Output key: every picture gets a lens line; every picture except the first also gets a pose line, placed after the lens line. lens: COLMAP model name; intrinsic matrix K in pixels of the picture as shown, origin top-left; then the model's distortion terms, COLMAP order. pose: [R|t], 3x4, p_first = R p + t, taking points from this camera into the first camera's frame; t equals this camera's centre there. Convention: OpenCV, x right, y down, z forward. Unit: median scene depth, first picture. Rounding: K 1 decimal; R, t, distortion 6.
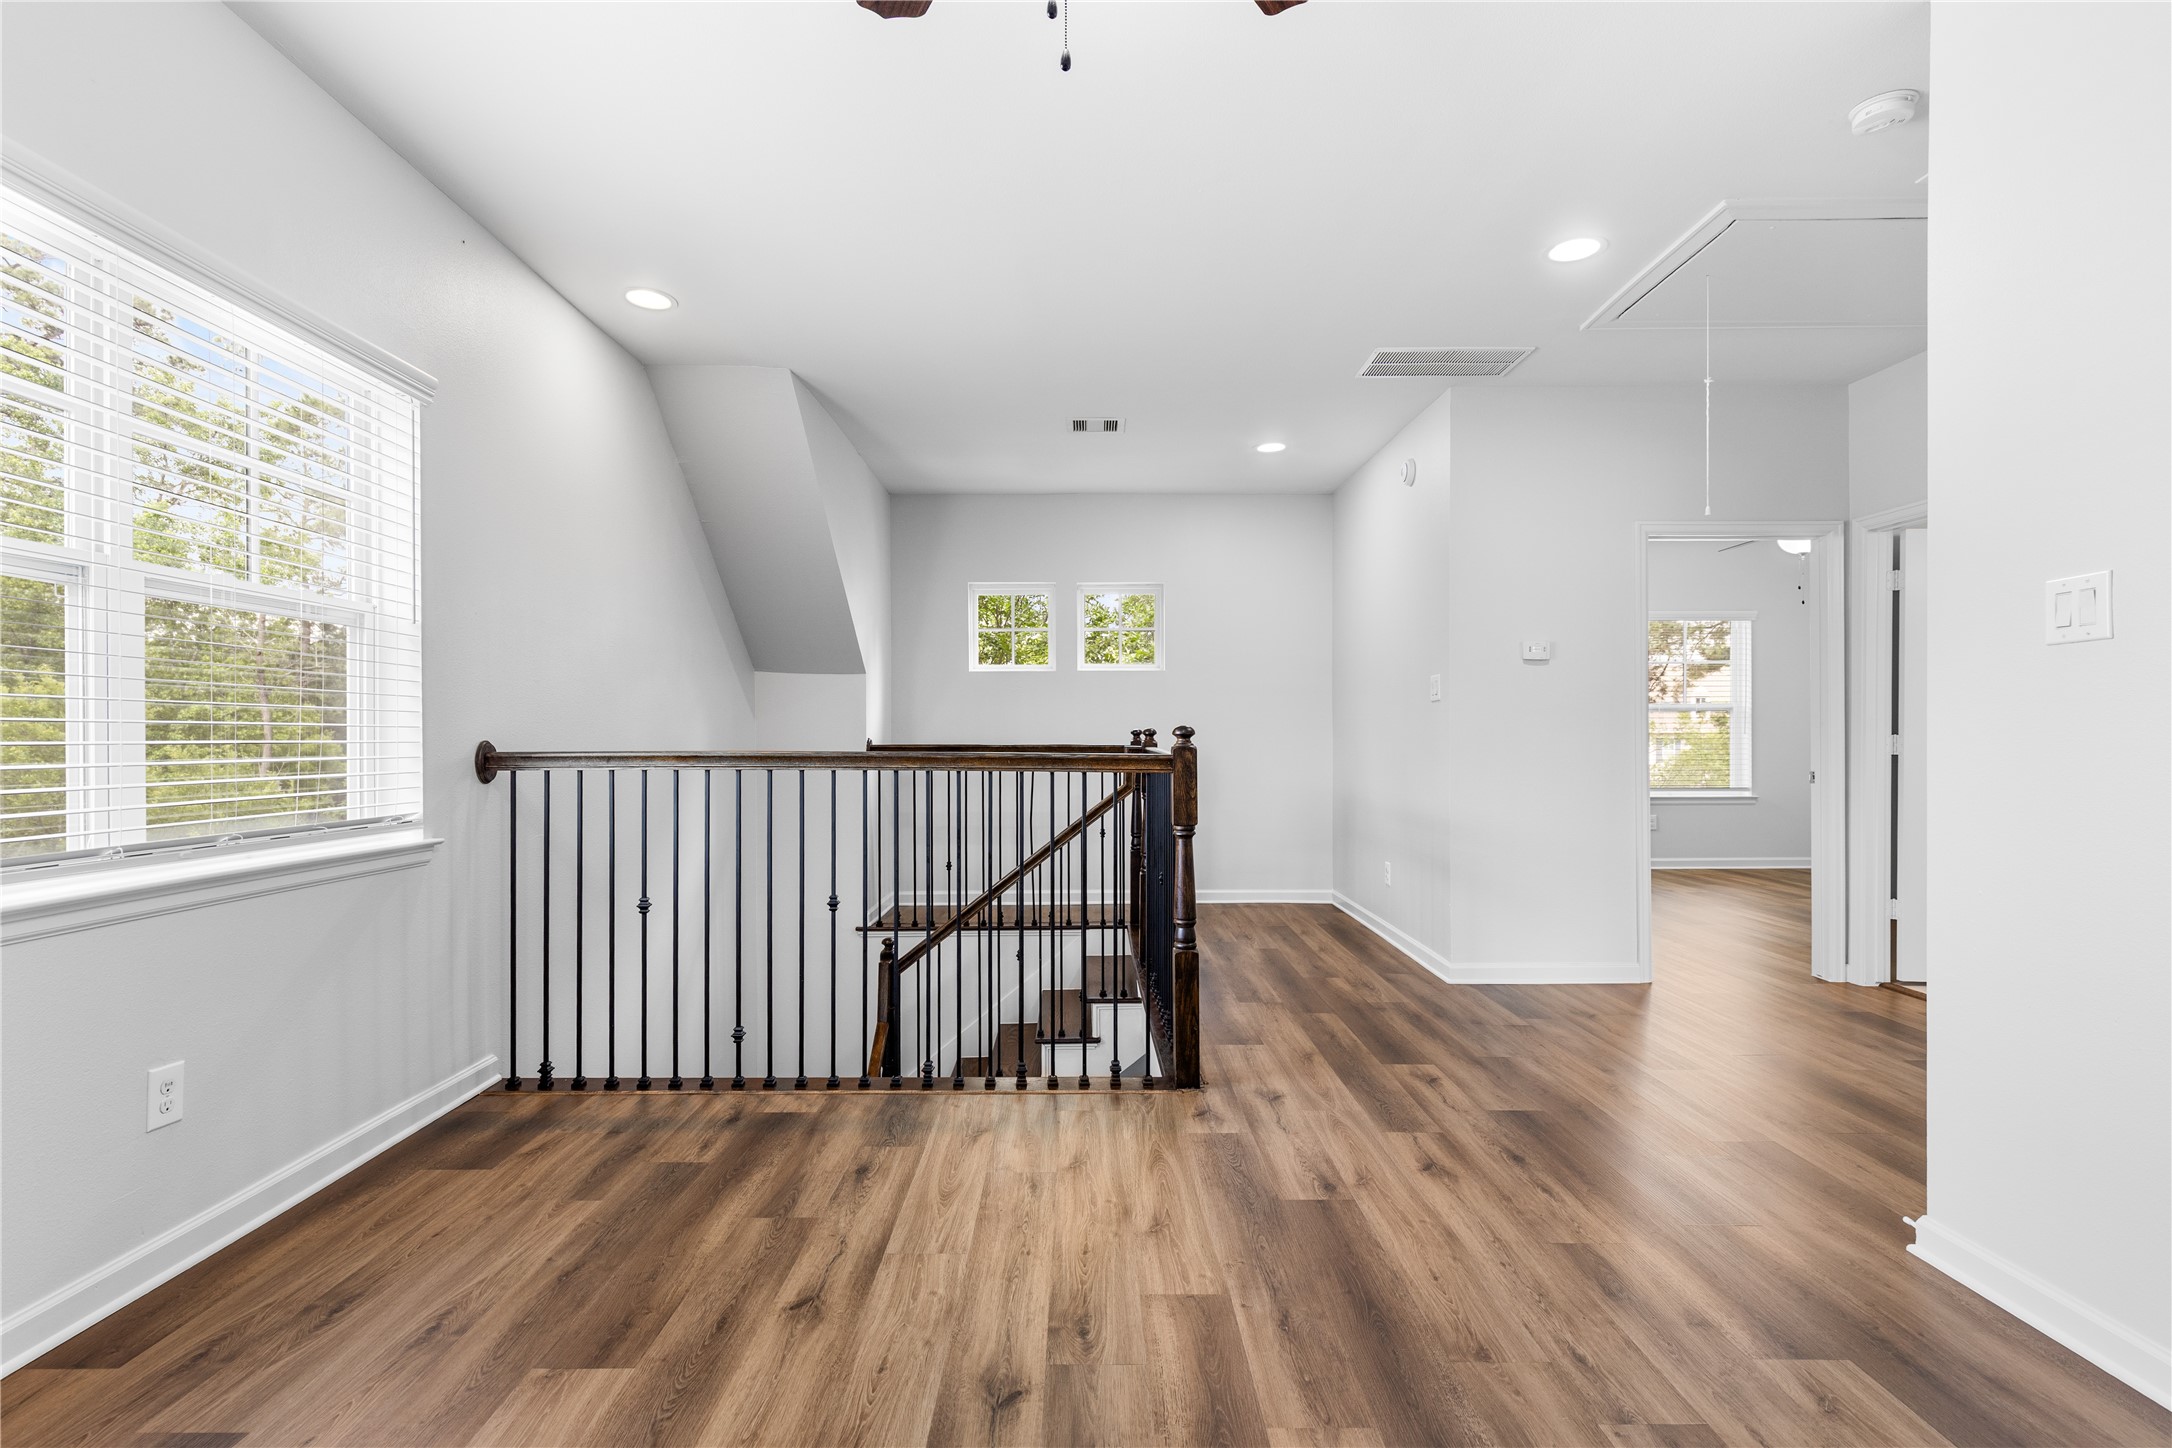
lens RADIAL K [[993.1, 0, 1095.8], [0, 993.1, 746.6], [0, 0, 1]] dist [0.001537, 0.000210]
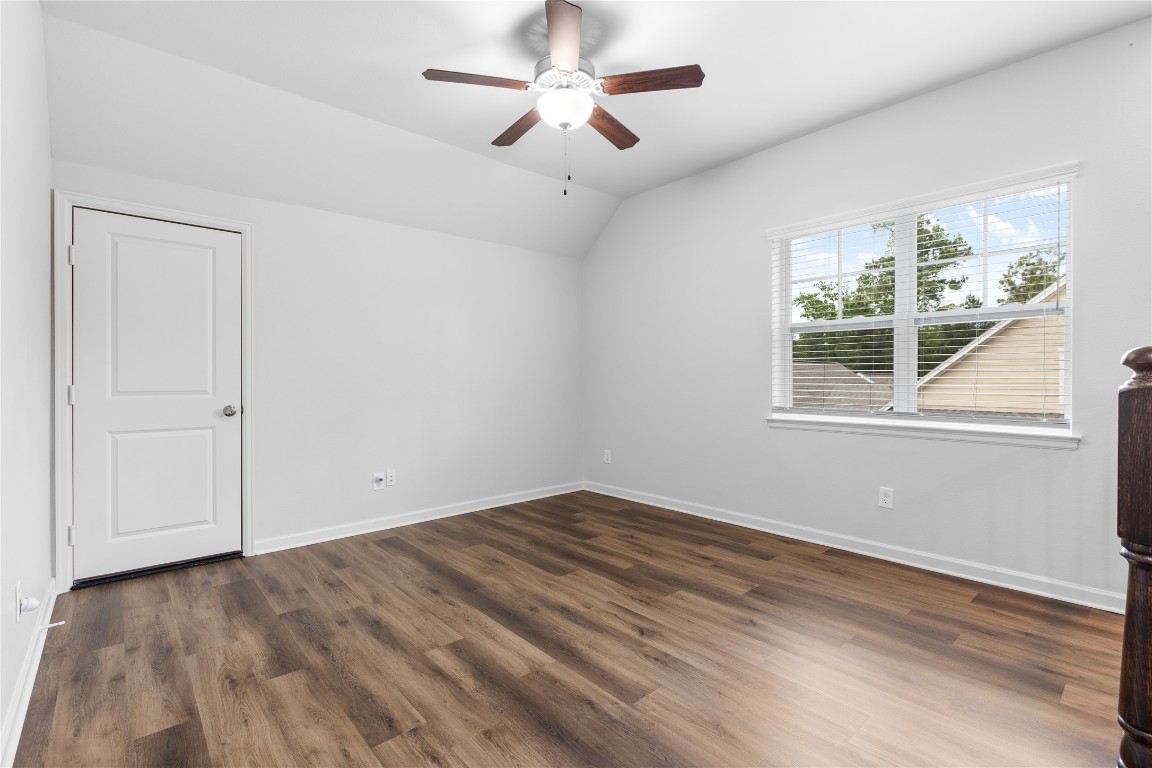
lens RADIAL K [[518.8, 0, 576.0], [0, 518.8, 384.0], [0, 0, 1]] dist [-0.000012, 0.000559]
pose [[-0.755704, 0.009102, -0.654851, 0.812957], [-0.003589, 0.999831, 0.018038, -0.008547], [0.654904, 0.015981, -0.755543, 1.679749]]
